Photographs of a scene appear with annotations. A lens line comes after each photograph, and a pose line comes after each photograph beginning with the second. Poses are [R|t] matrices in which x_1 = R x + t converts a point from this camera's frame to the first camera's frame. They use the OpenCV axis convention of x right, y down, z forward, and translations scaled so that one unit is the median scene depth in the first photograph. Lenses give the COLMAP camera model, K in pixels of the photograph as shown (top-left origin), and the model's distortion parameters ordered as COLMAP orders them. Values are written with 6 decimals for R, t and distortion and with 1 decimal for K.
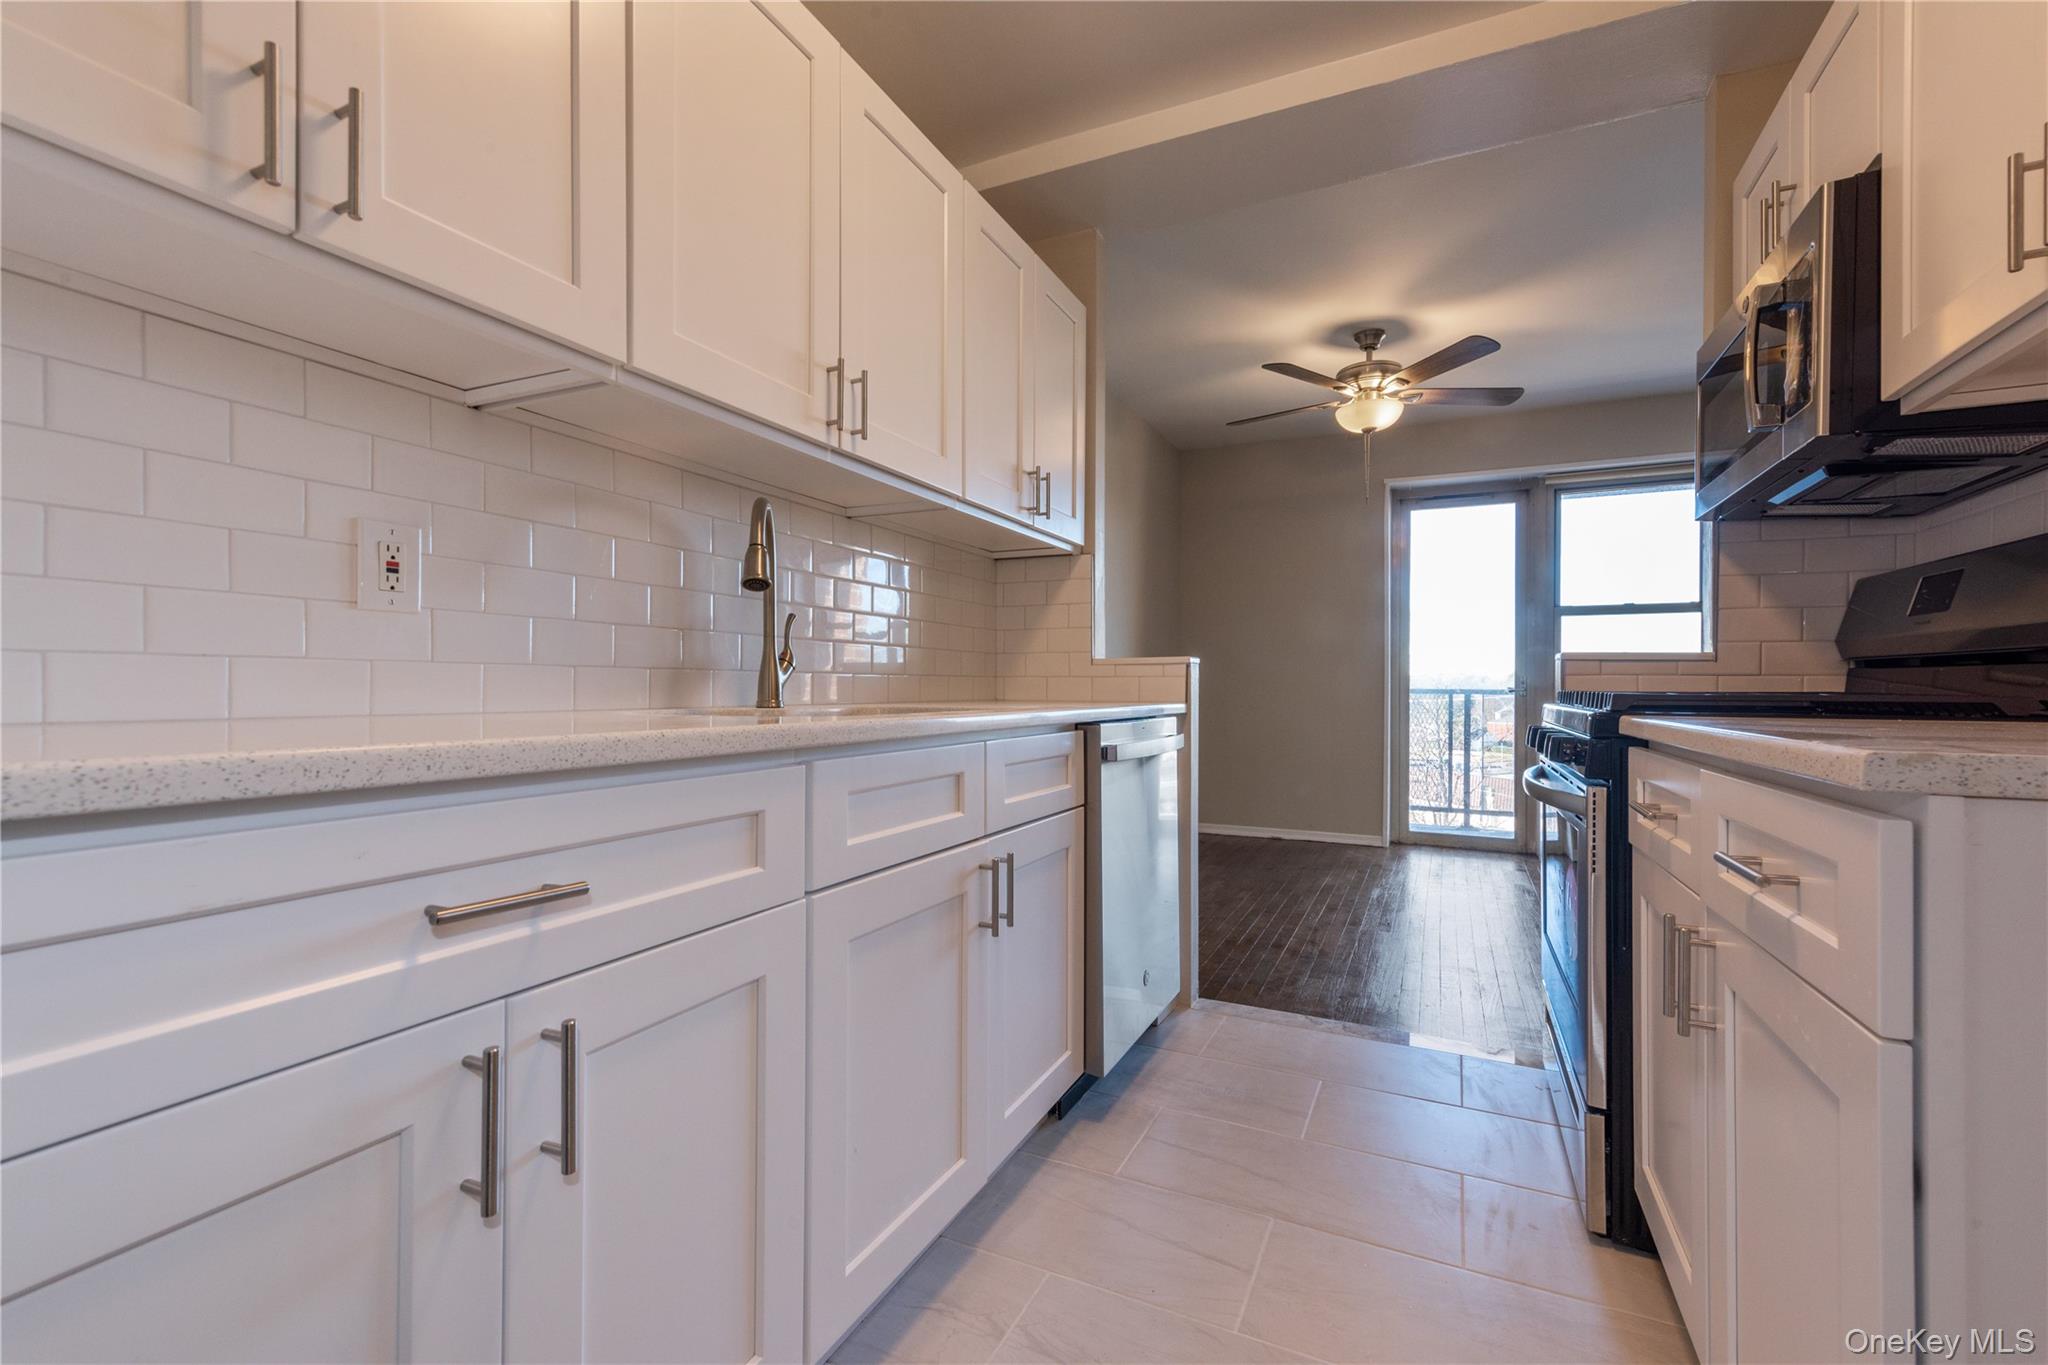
lens RADIAL K [[915.8, 0, 1027.9], [0, 915.8, 691.5], [0, 0, 1]] dist [0.022532, 0.000180]
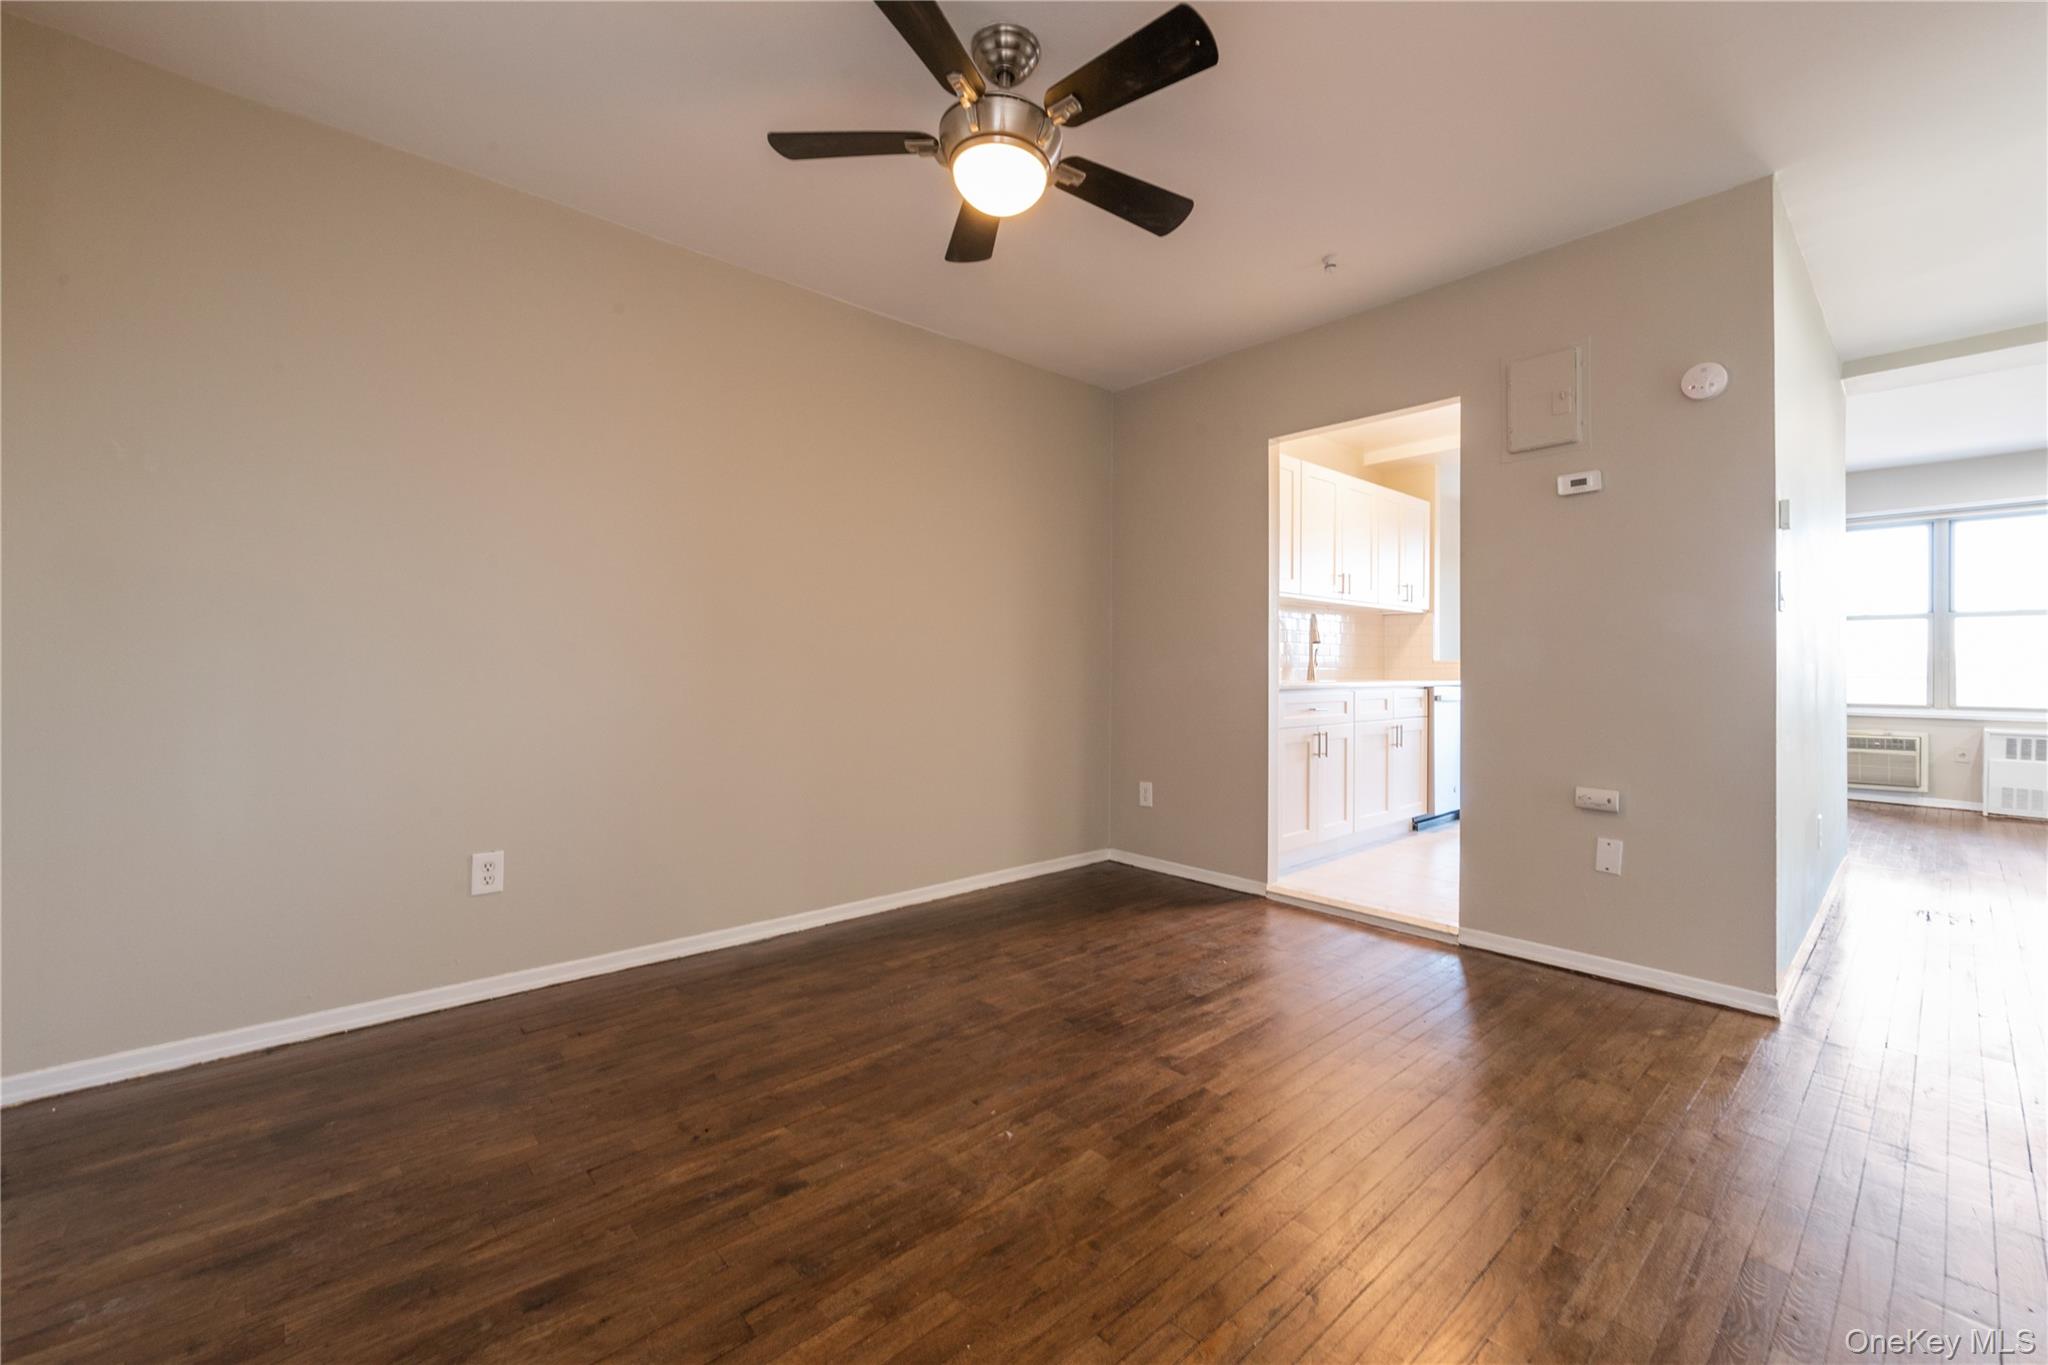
lens RADIAL K [[824.2, 0, 1027.2], [0, 824.2, 669.7], [0, 0, 1]] dist [0.008513, -0.000466]
pose [[0.921634, 0.000585, -0.388059, -0.085983], [-0.002037, 0.999992, -0.003332, -0.005876], [0.388054, 0.003861, 0.921628, -1.771914]]
